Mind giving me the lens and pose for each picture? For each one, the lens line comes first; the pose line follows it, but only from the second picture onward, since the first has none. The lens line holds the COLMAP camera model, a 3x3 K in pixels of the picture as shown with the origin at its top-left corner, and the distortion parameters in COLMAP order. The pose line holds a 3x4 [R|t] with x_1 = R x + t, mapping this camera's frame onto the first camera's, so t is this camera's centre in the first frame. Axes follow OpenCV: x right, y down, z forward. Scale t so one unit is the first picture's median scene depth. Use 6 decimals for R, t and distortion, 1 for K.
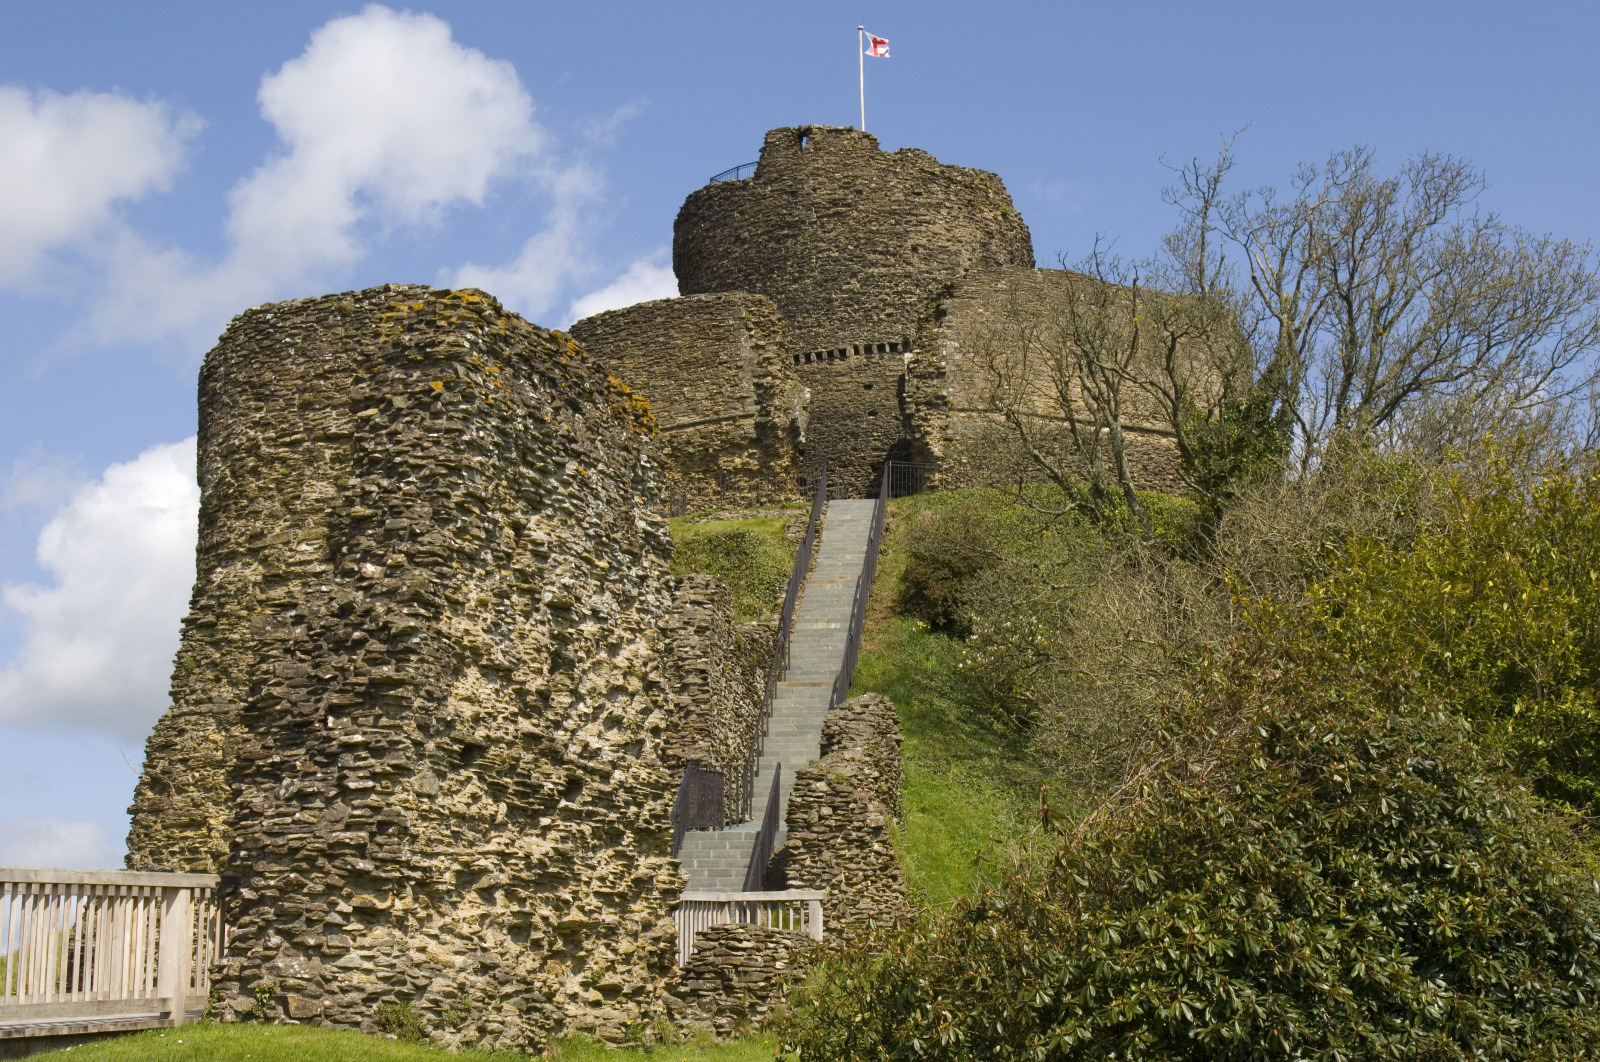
lens RADIAL K [[2336.3, 0, 787.2], [0, 2336.3, 515.8], [0, 0, 1]] dist [-0.059844, 0.000000]
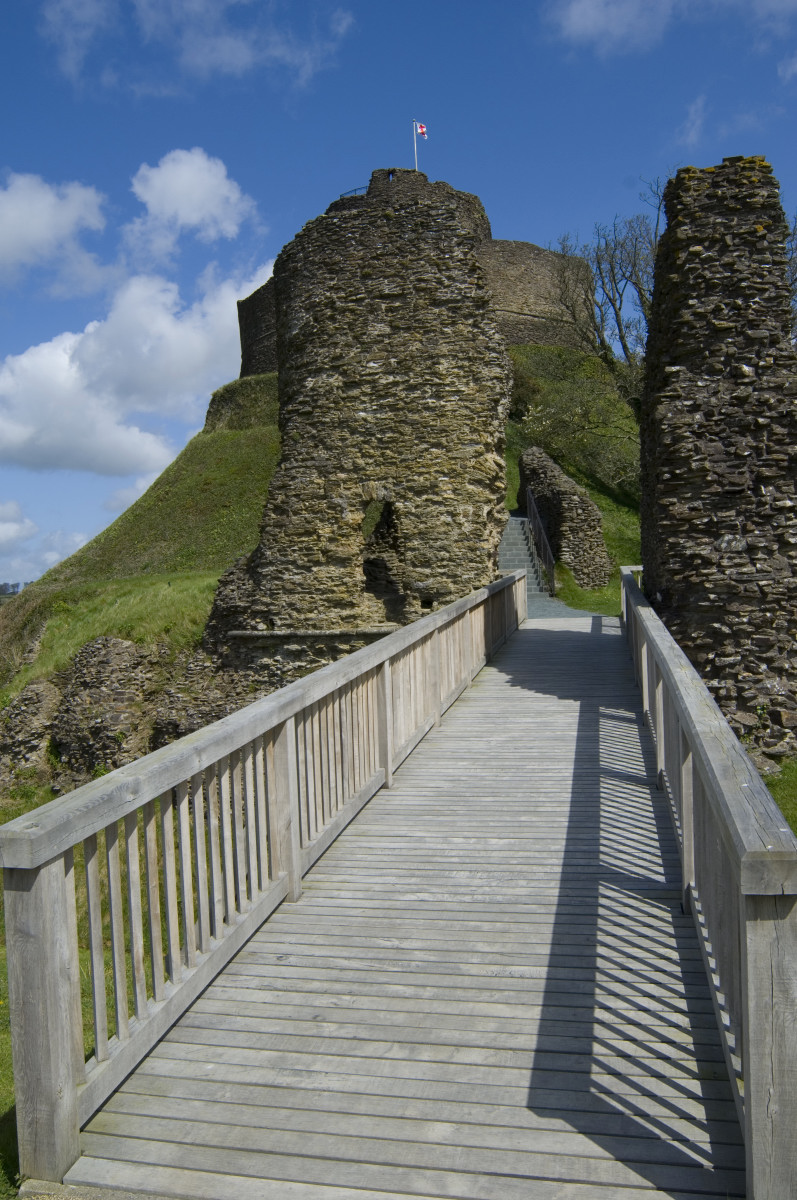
lens RADIAL K [[950.1, 0, 396.9], [0, 950.1, 588.9], [0, 0, 1]] dist [-0.094253, 0.031787]
pose [[0.990798, -0.029711, 0.132049, -0.434288], [-0.001212, 0.973625, 0.228153, 0.023296], [-0.135344, -0.226214, 0.964629, 0.492136]]
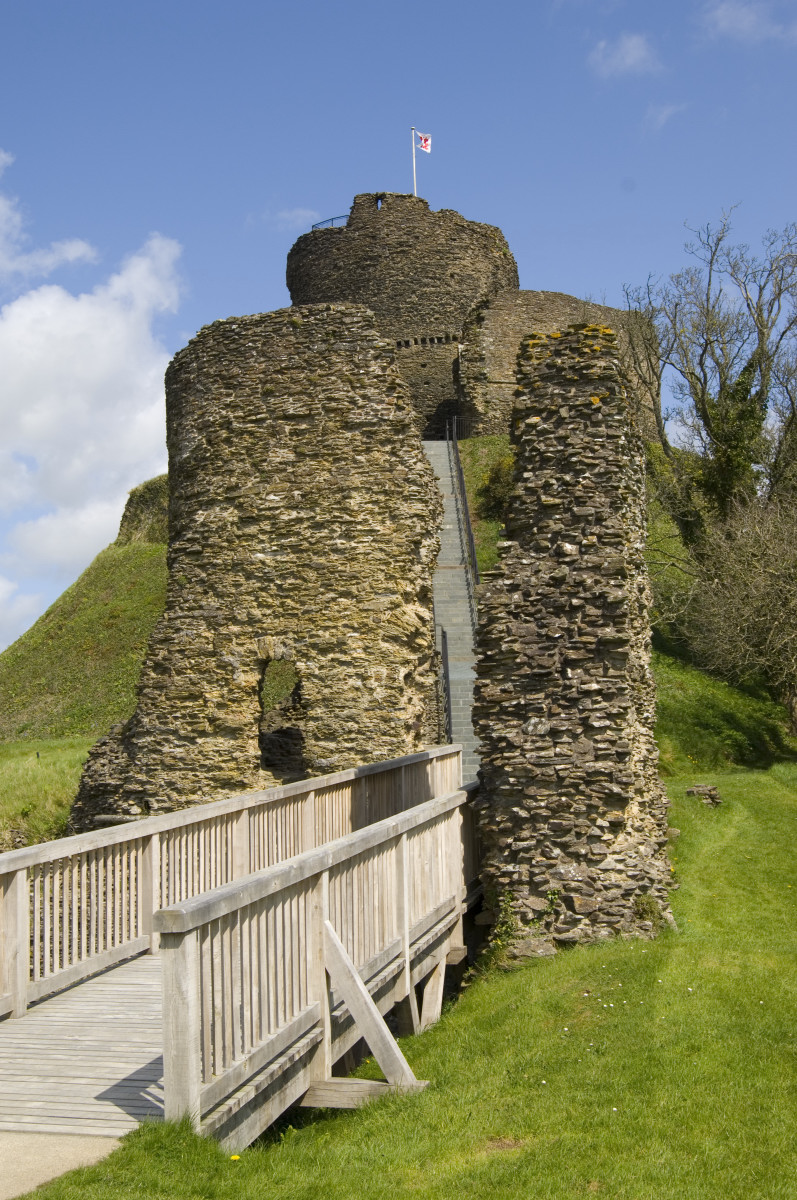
lens RADIAL K [[1422.0, 0, 399.7], [0, 1422.0, 579.0], [0, 0, 1]] dist [-0.076682, 0.000000]
pose [[0.993360, -0.002236, 0.115025, -0.352933], [-0.009418, 0.994875, 0.100674, -0.036406], [-0.114661, -0.101089, 0.988248, 0.240630]]
